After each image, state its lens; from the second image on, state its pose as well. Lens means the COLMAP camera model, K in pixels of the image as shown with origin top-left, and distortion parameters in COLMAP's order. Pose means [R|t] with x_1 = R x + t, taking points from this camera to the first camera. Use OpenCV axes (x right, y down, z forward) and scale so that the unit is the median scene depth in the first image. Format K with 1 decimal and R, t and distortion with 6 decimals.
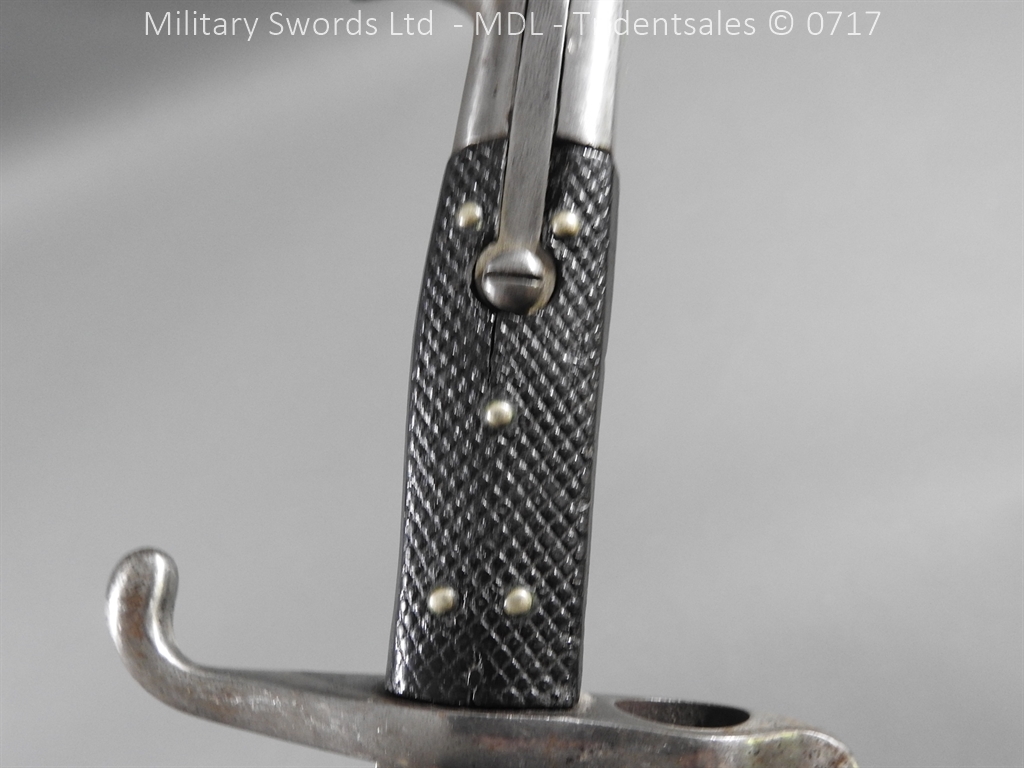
lens RADIAL K [[847.5, 0, 509.7], [0, 847.5, 390.6], [0, 0, 1]] dist [0.009372, -0.031660]
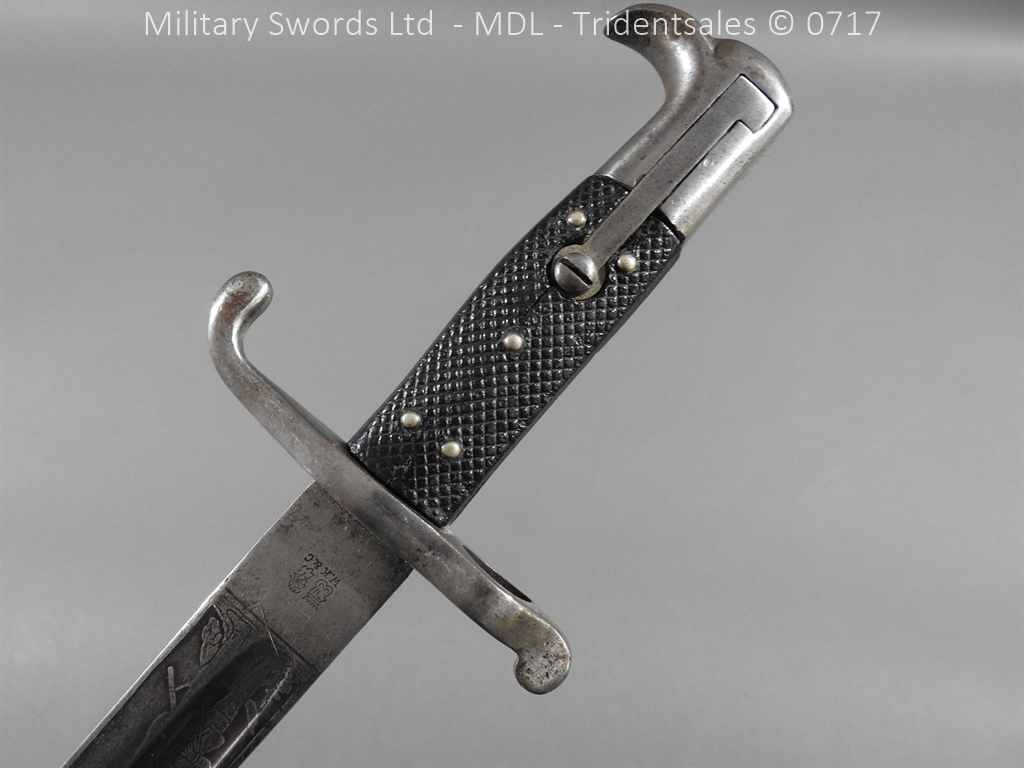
lens RADIAL K [[847.5, 0, 515.0], [0, 847.5, 382.5], [0, 0, 1]] dist [0.009372, -0.031660]
pose [[0.811397, 0.584495, -0.001221, 0.033420], [-0.583364, 0.809954, 0.060509, -0.006141], [0.036356, -0.048385, 0.998167, -0.488000]]
